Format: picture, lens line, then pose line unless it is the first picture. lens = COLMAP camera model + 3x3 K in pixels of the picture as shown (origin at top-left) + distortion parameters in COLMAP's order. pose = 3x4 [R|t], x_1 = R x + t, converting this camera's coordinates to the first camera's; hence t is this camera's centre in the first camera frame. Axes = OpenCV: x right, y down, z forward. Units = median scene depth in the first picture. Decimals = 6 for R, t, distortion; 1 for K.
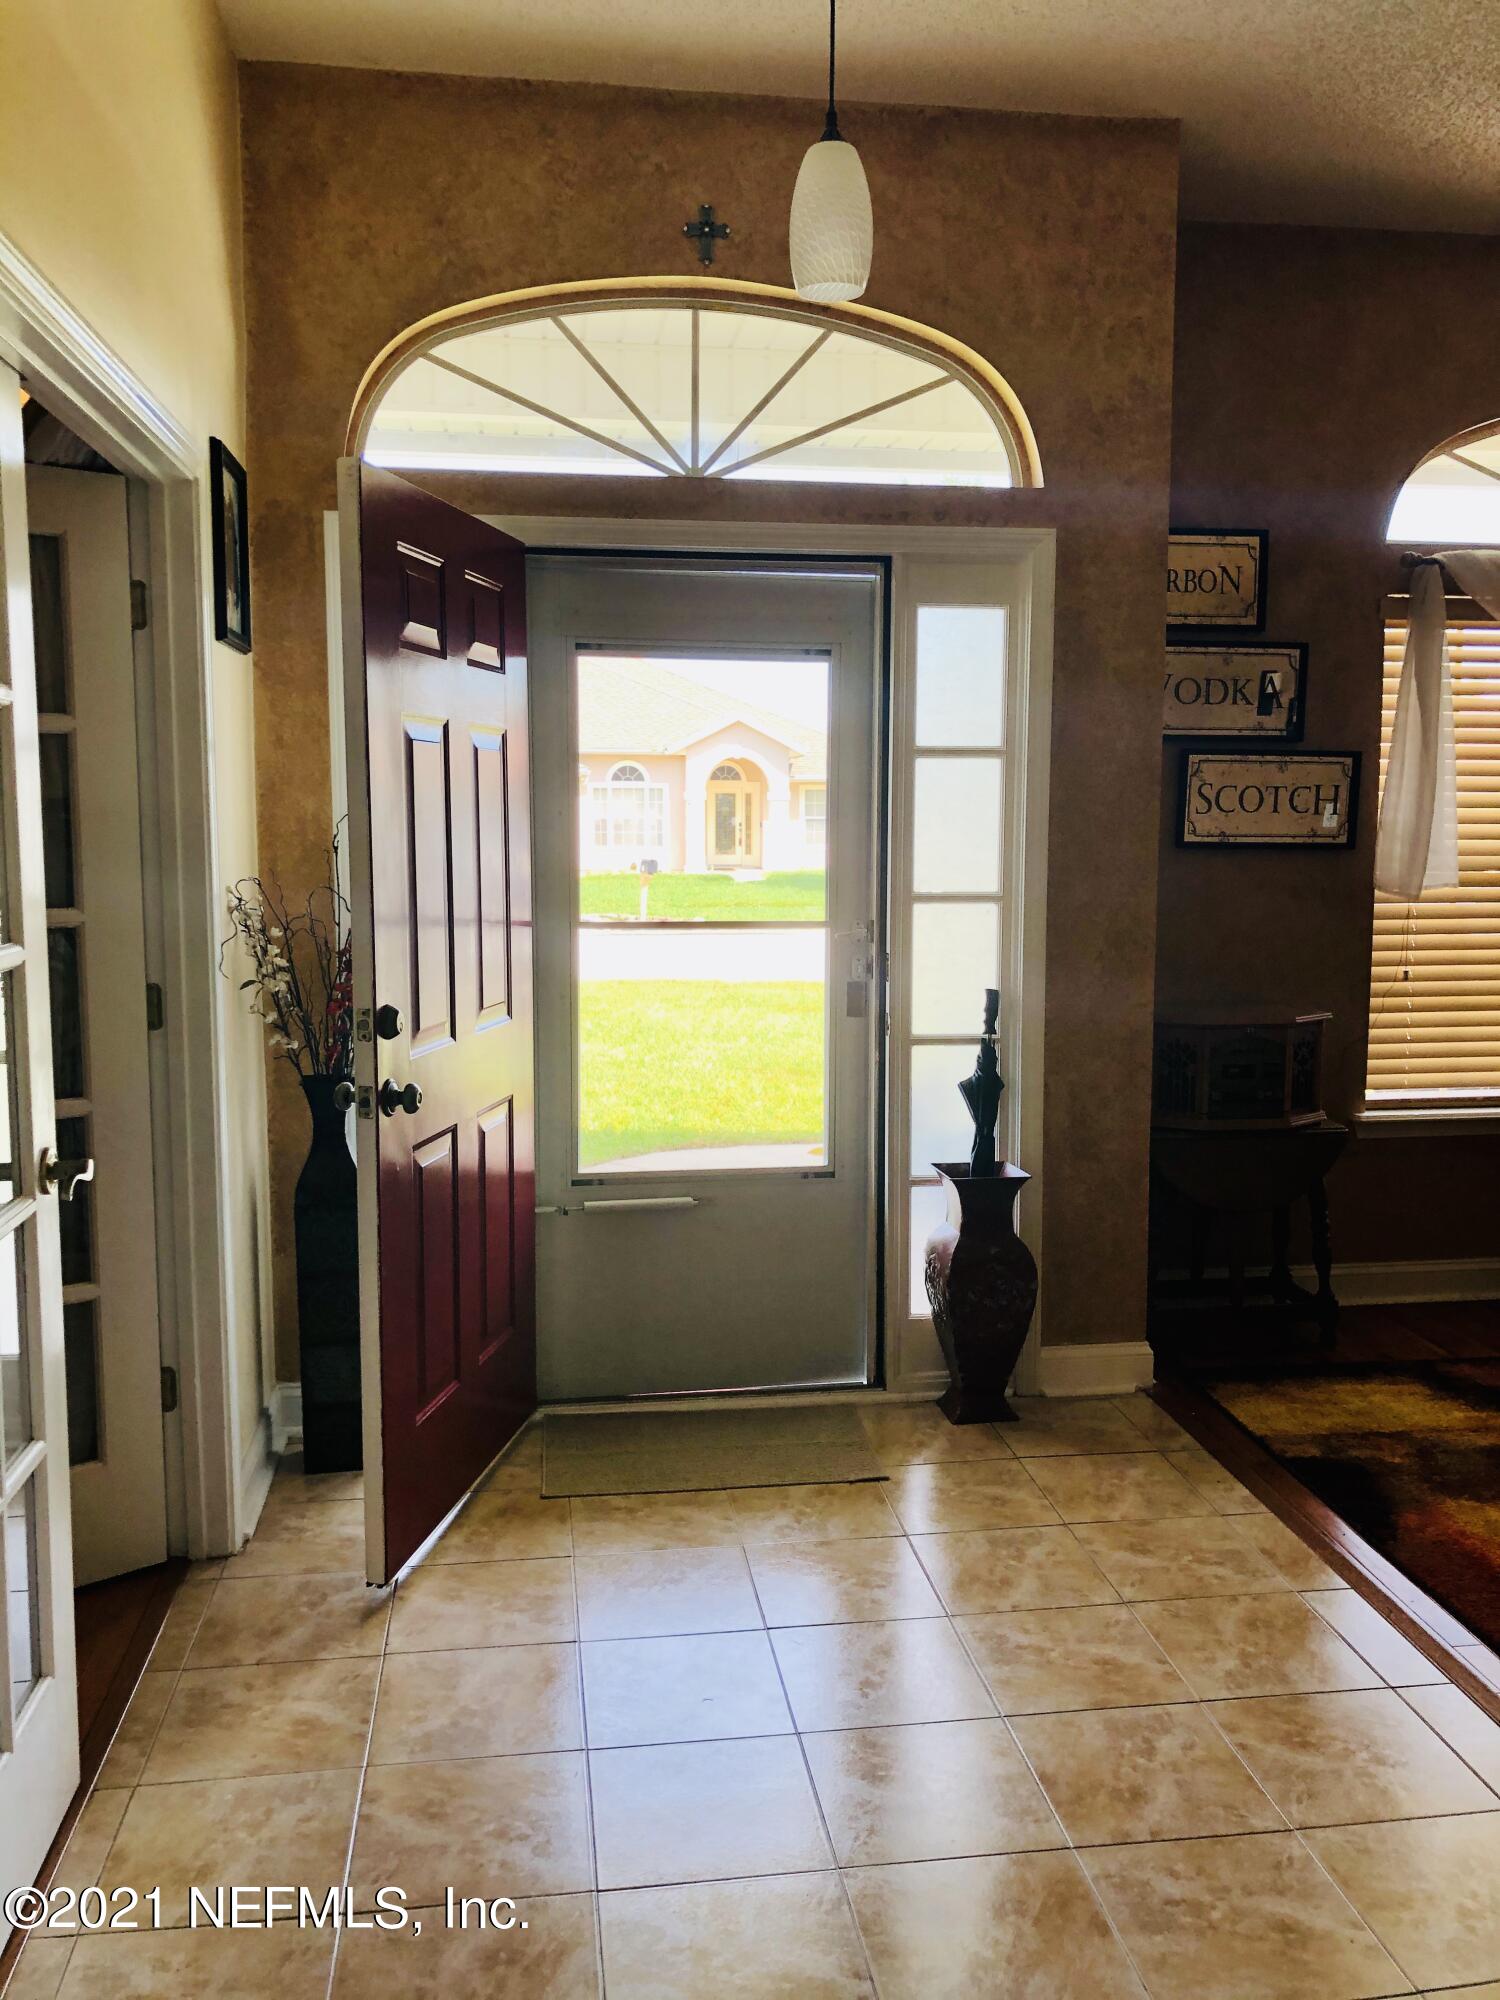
lens RADIAL K [[1653.9, 0, 750.0], [0, 1653.9, 1000.0], [0, 0, 1]] dist [0.025148, -0.012735]
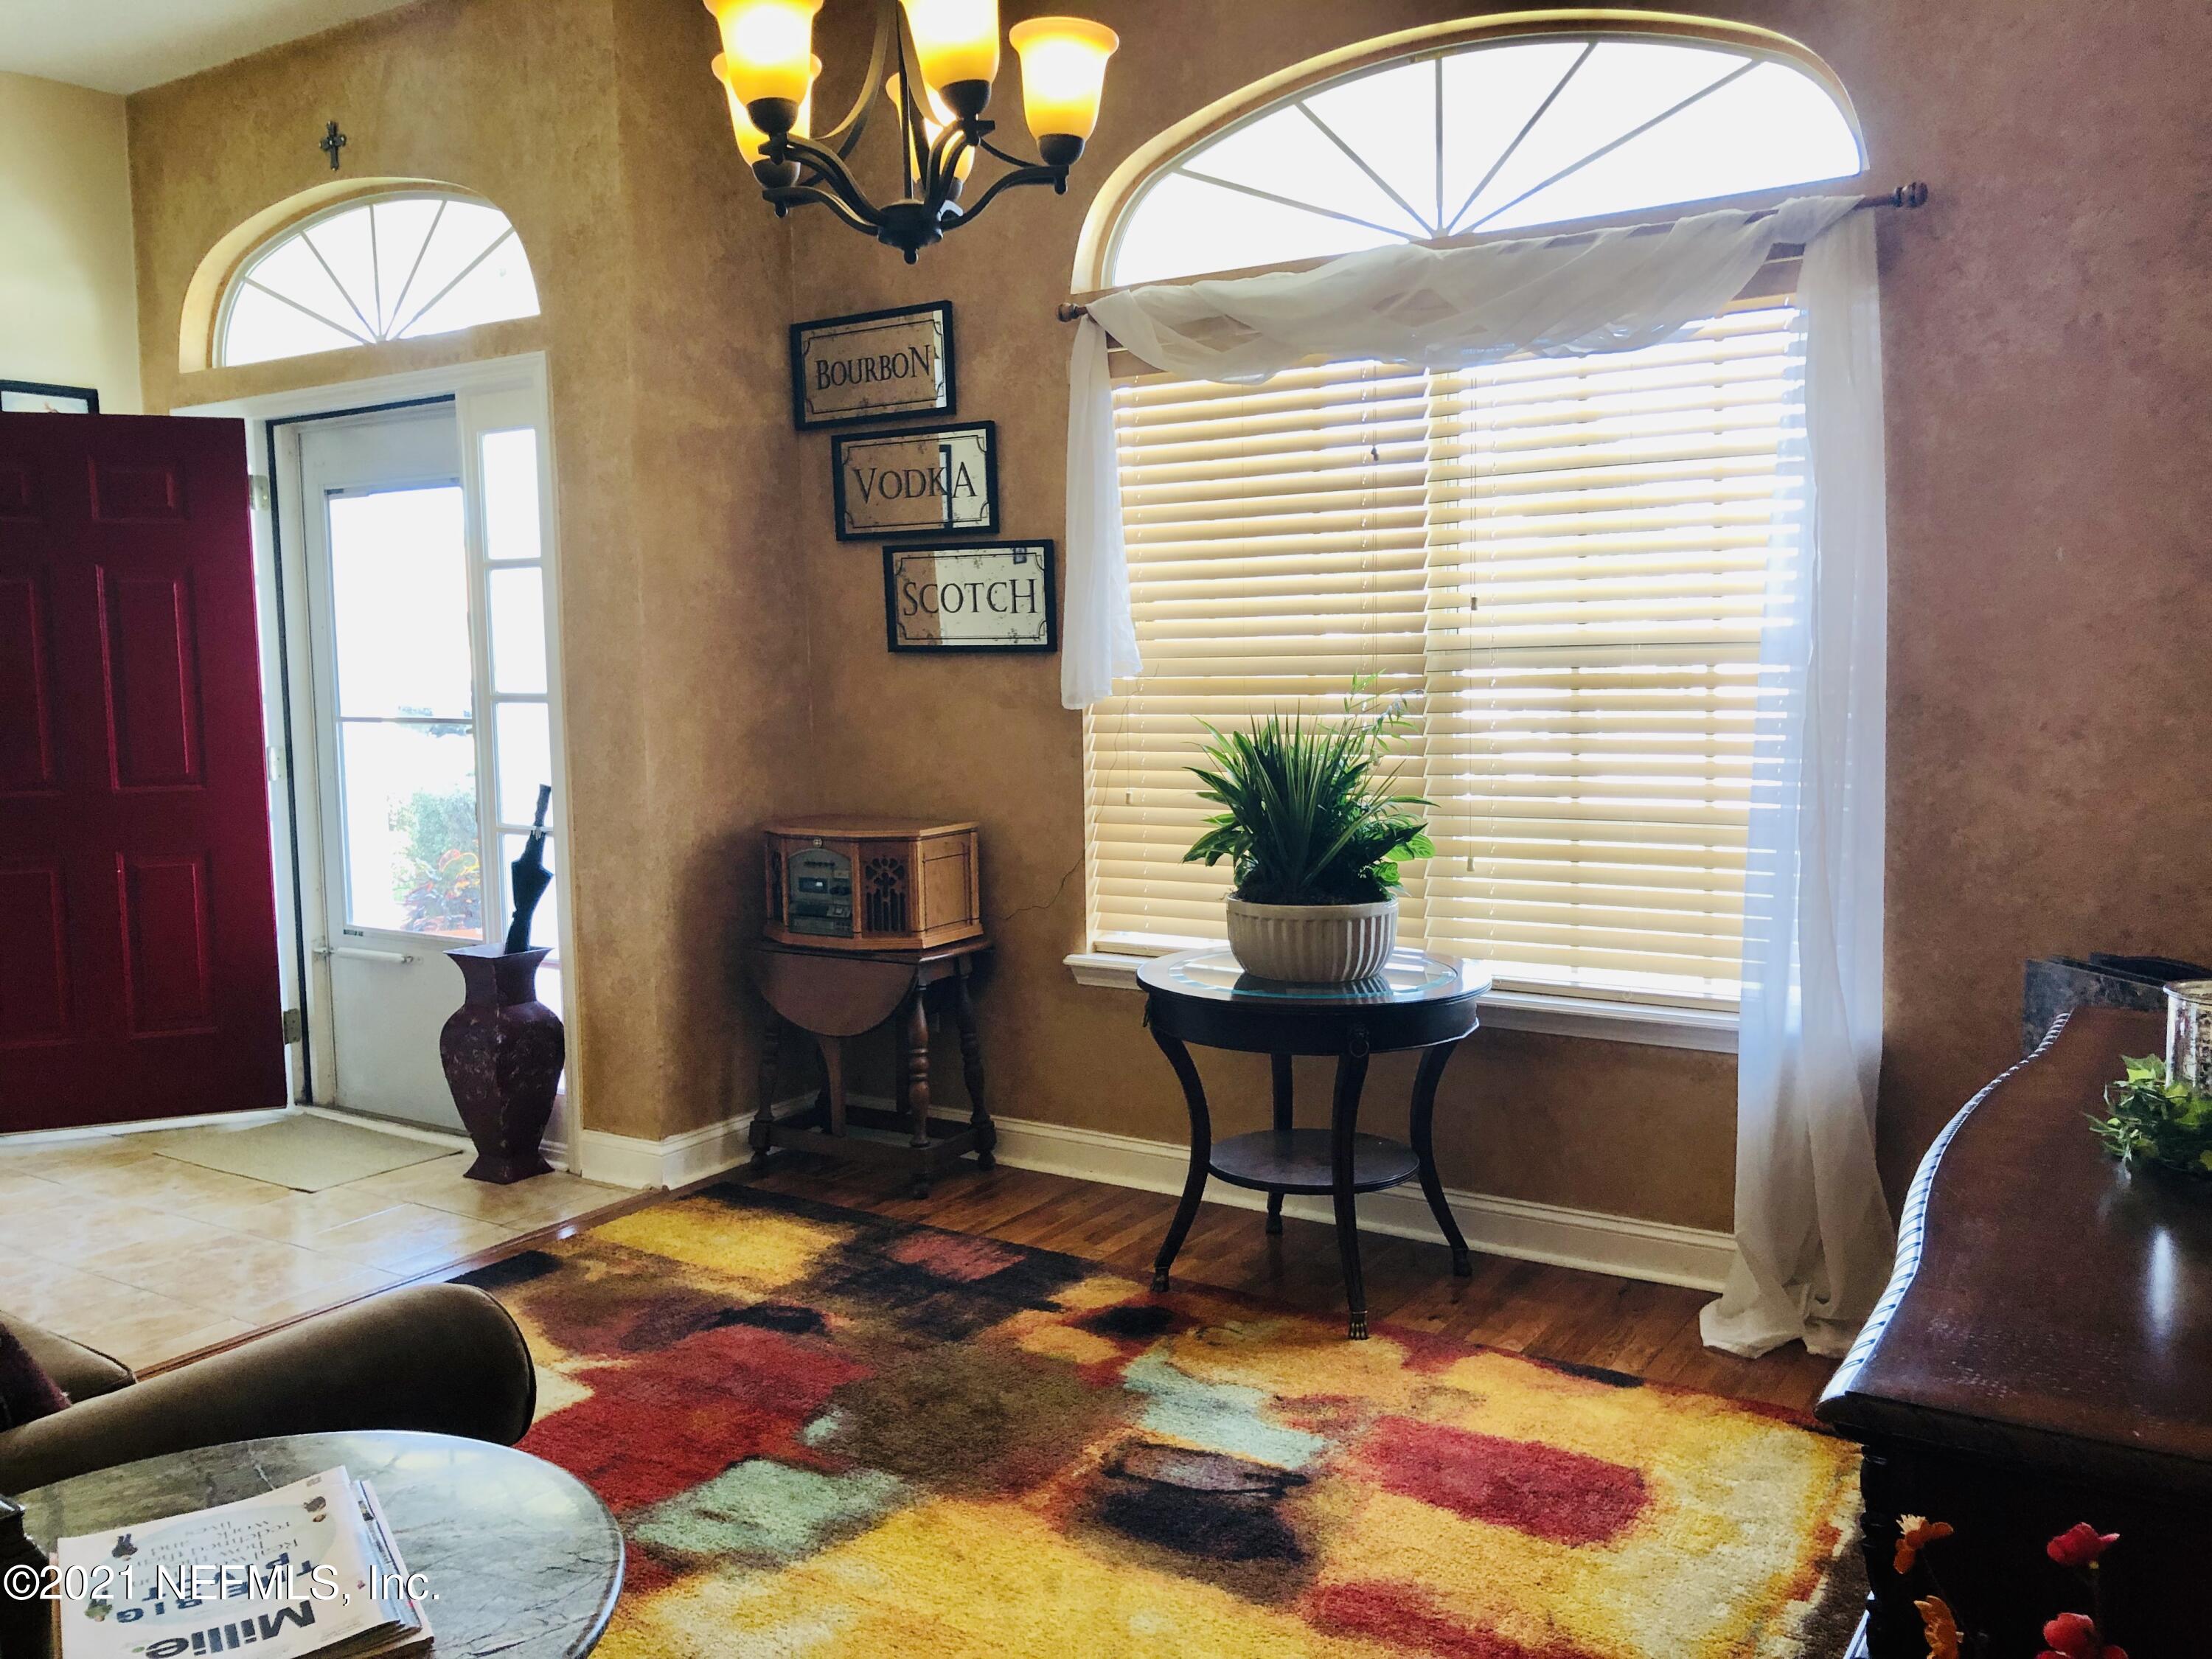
lens RADIAL K [[1816.4, 0, 1106.0], [0, 1816.4, 829.5], [0, 0, 1]] dist [0.075917, -0.102164]
pose [[0.739595, 0.052239, -0.671021, 1.198786], [-0.055769, 0.998311, 0.016251, -0.016649], [0.670737, 0.025403, 0.741260, 0.362016]]
